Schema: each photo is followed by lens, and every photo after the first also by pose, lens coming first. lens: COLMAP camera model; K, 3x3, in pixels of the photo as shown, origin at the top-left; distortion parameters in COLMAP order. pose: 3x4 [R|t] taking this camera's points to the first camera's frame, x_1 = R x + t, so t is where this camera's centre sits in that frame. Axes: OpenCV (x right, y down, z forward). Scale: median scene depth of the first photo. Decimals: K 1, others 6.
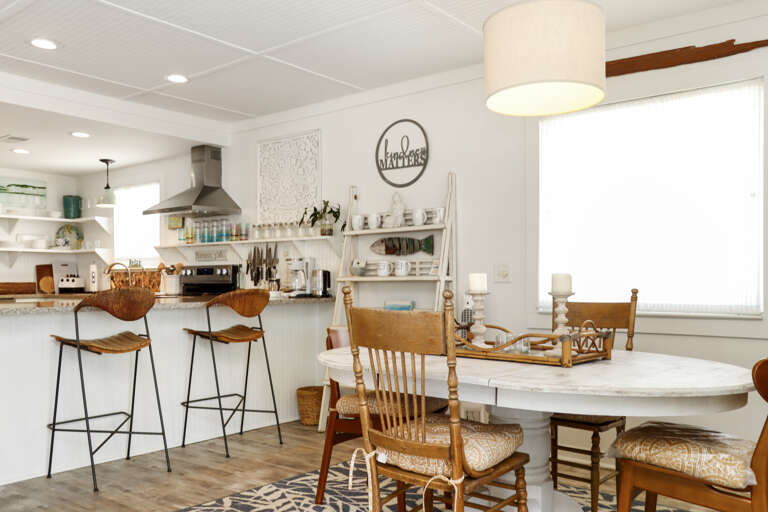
lens RADIAL K [[644.3, 0, 397.9], [0, 644.3, 292.1], [0, 0, 1]] dist [-0.046771, 0.045605]
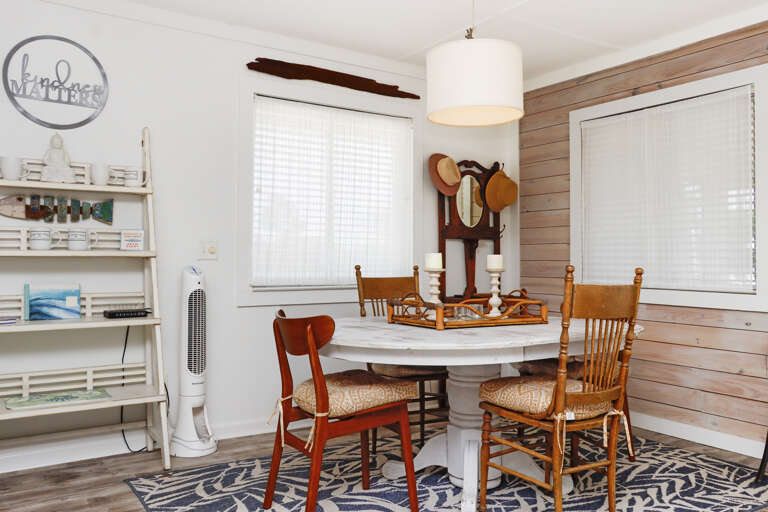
lens RADIAL K [[614.7, 0, 373.3], [0, 614.7, 244.1], [0, 0, 1]] dist [-0.000152, -0.004307]
pose [[0.335310, 0.027705, 0.941700, -0.560034], [0.006455, 0.999476, -0.031703, -0.007118], [-0.942086, 0.016709, 0.334956, 0.453581]]
